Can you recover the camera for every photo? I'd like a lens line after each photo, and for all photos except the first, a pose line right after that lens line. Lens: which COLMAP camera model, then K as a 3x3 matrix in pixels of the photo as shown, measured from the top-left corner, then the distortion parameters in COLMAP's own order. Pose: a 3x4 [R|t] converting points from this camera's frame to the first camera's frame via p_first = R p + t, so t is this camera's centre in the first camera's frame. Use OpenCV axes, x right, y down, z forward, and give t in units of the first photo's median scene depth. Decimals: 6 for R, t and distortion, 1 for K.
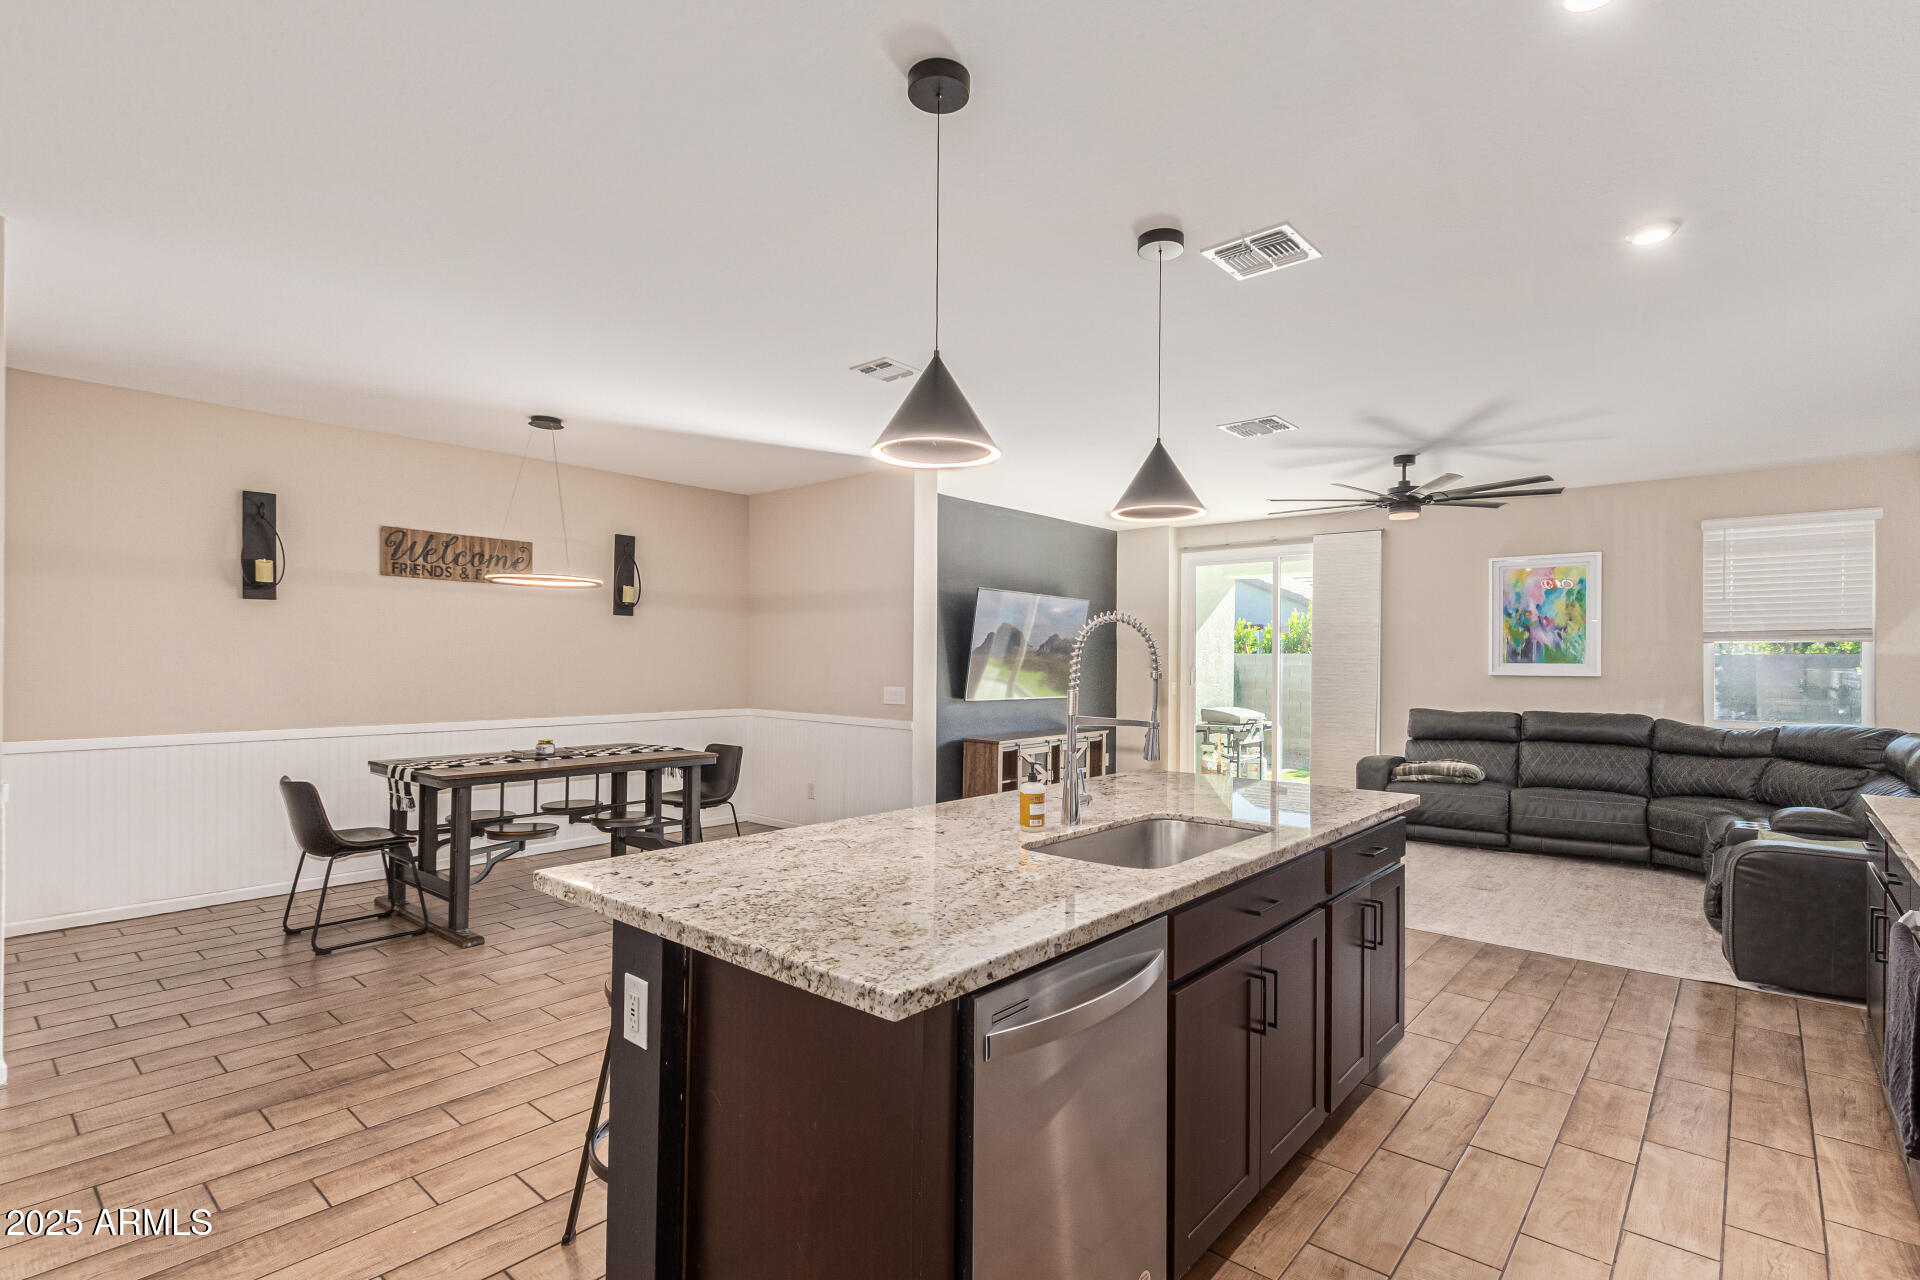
lens RADIAL K [[902.4, 0, 956.3], [0, 902.4, 666.0], [0, 0, 1]] dist [0.005628, 0.000573]
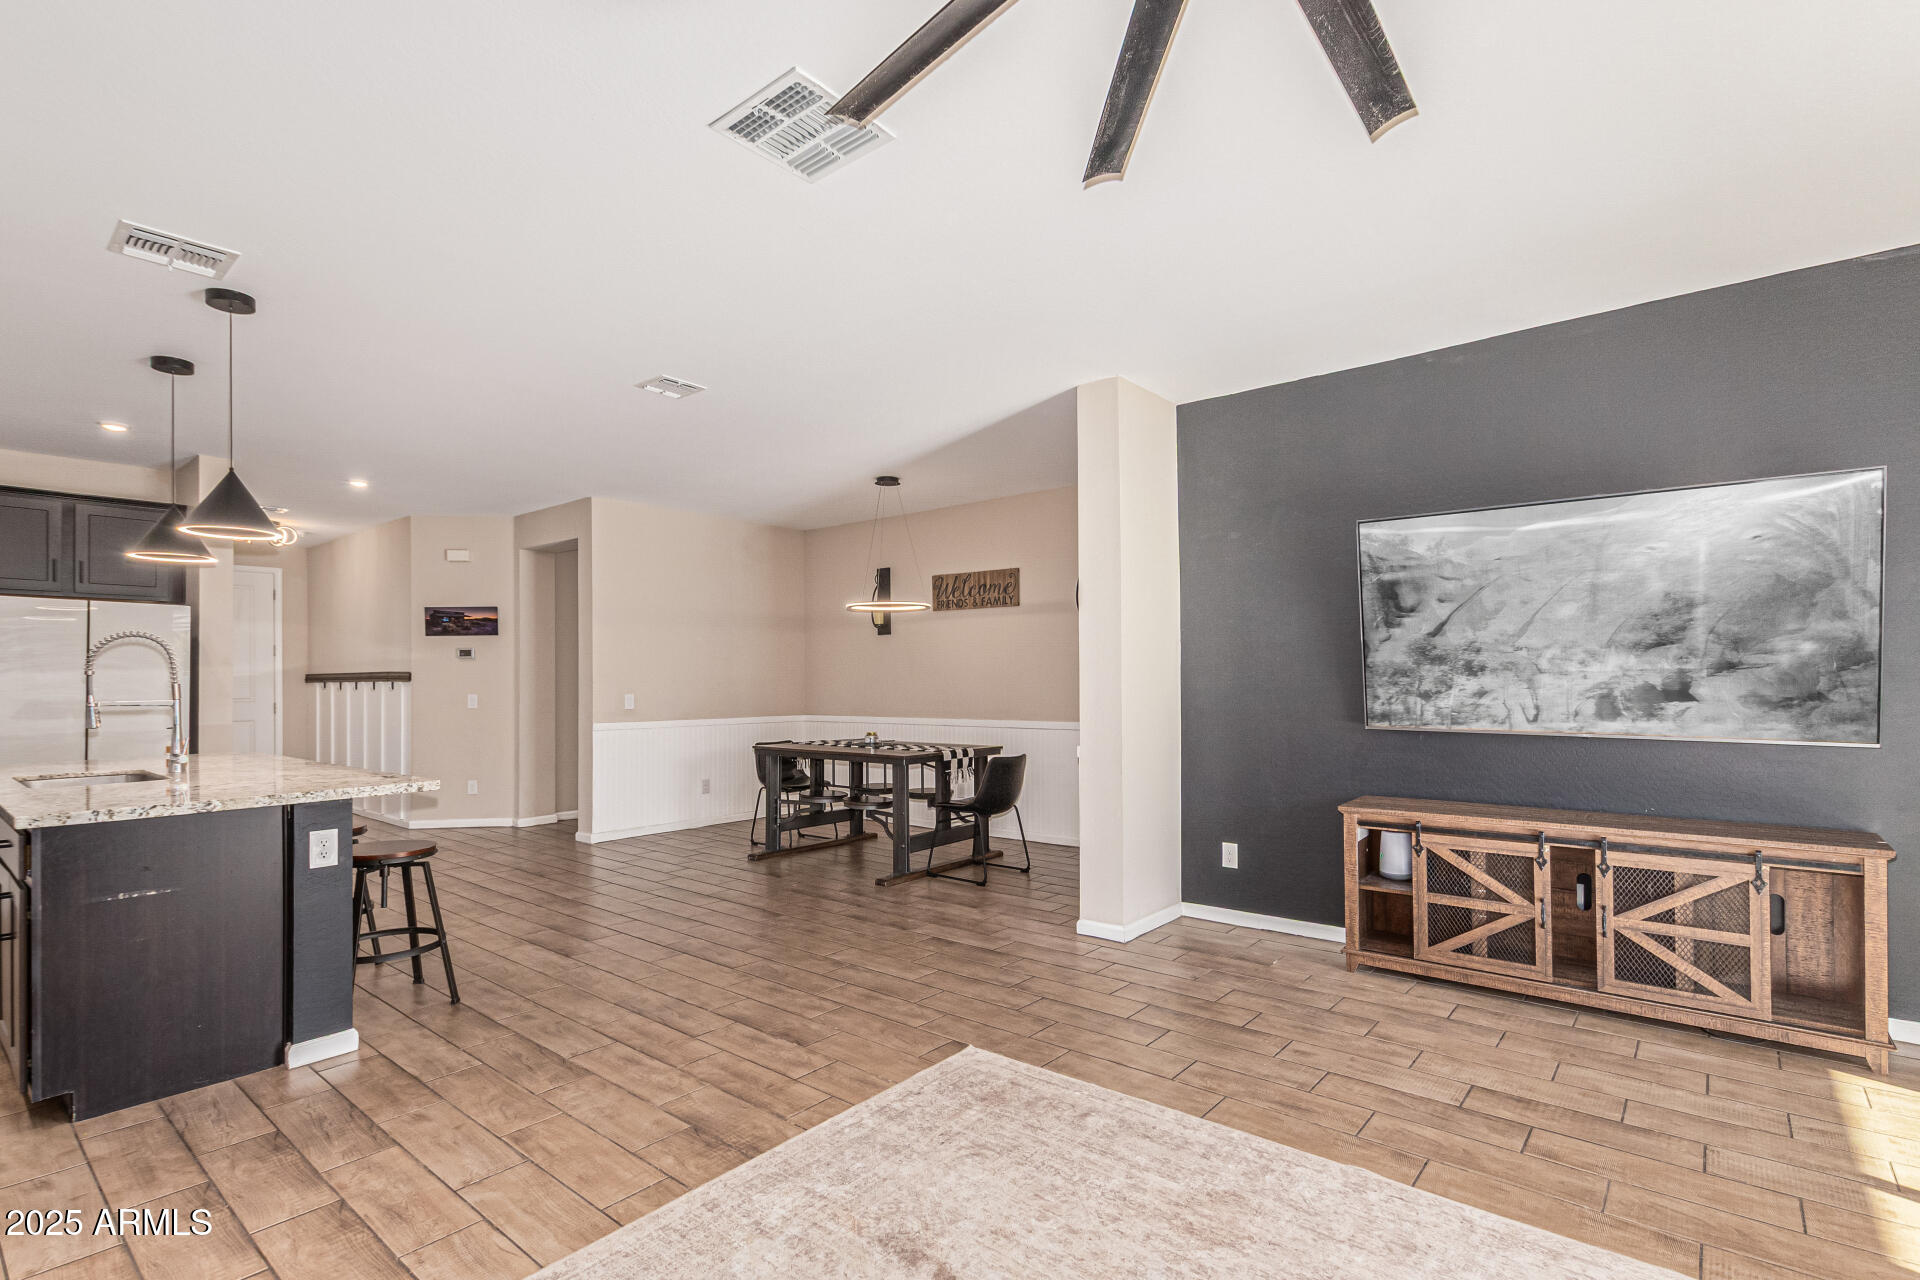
lens RADIAL K [[893.6, 0, 972.3], [0, 893.6, 673.5], [0, 0, 1]] dist [-0.000577, -0.000161]
pose [[0.037763, -0.014509, -0.999181, 0.595410], [0.001470, 0.999894, -0.014464, 0.012851], [0.999286, -0.000923, 0.037781, 0.806303]]
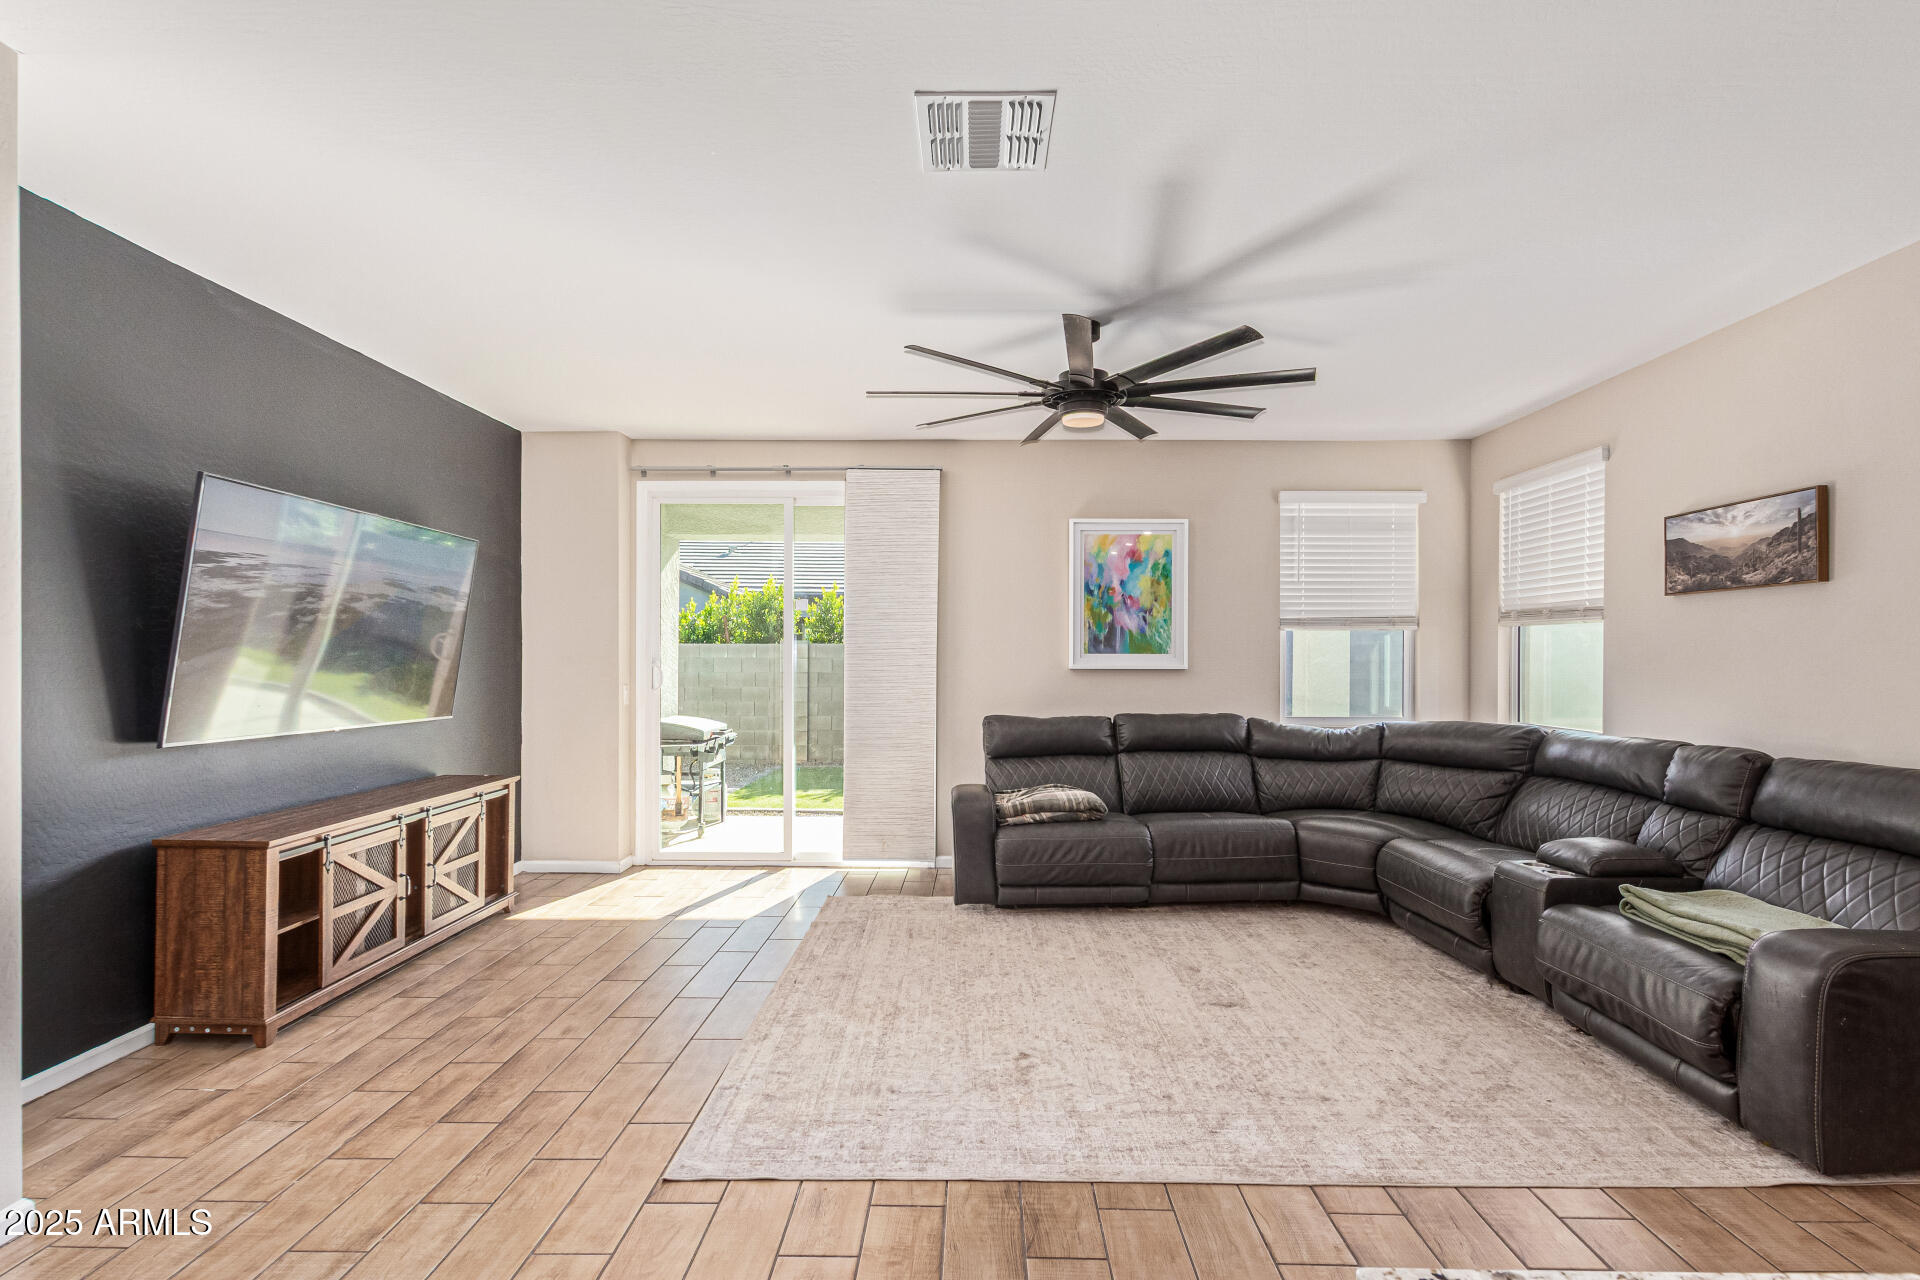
lens RADIAL K [[885.3, 0, 966.2], [0, 885.3, 662.6], [0, 0, 1]] dist [0.003661, 0.000191]
pose [[0.756436, -0.007980, 0.654019, 0.025134], [0.004757, 0.999966, 0.006699, -0.000883], [-0.654050, -0.001956, 0.756449, 0.503368]]
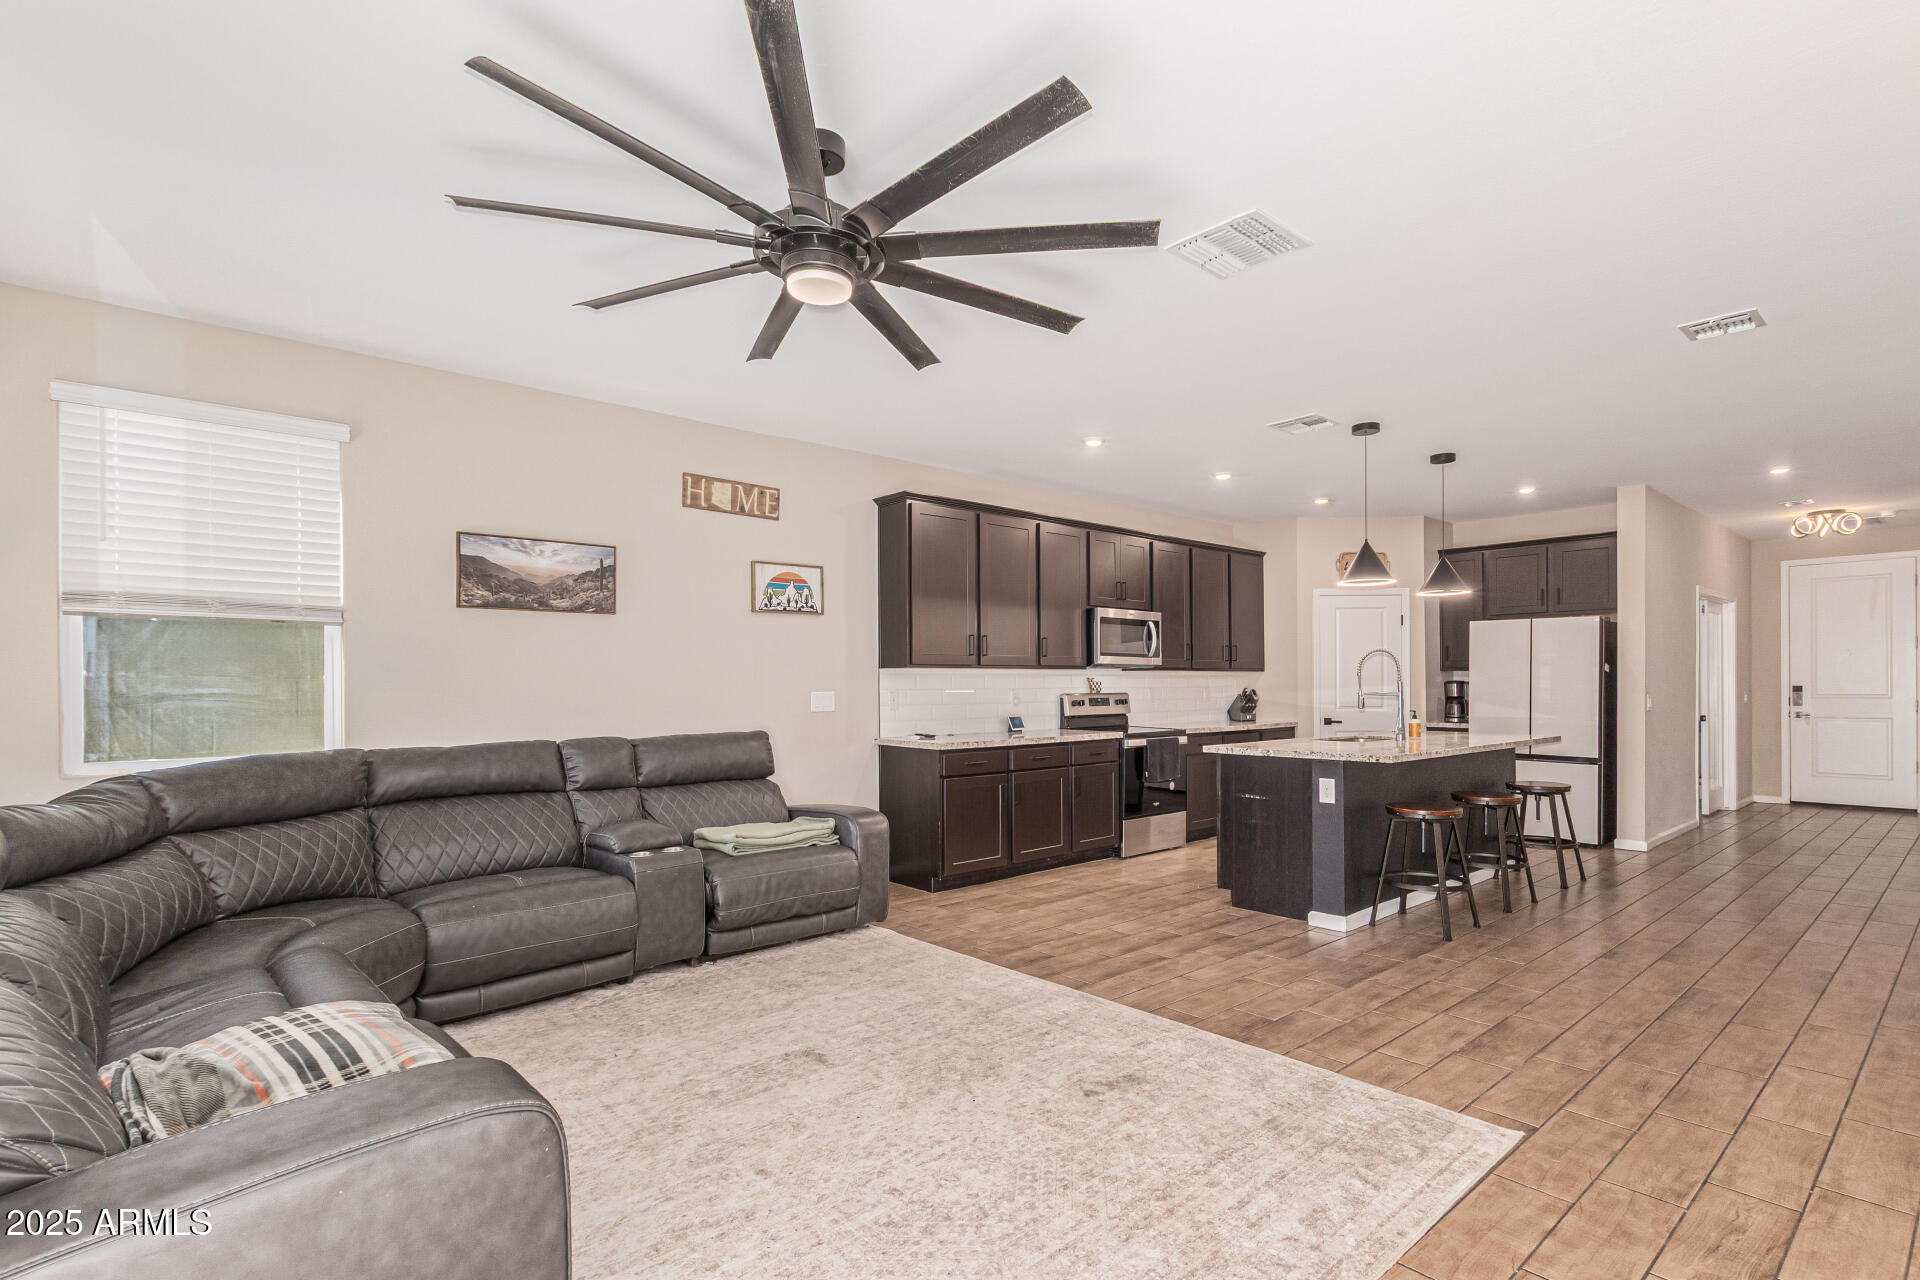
lens RADIAL K [[913.1, 0, 963.3], [0, 913.1, 679.3], [0, 0, 1]] dist [-0.000667, -0.000135]
pose [[-0.991769, -0.002886, 0.128006, 0.327468], [-0.002755, 0.999995, 0.001195, 0.008946], [-0.128009, 0.000833, -0.991773, 1.212128]]
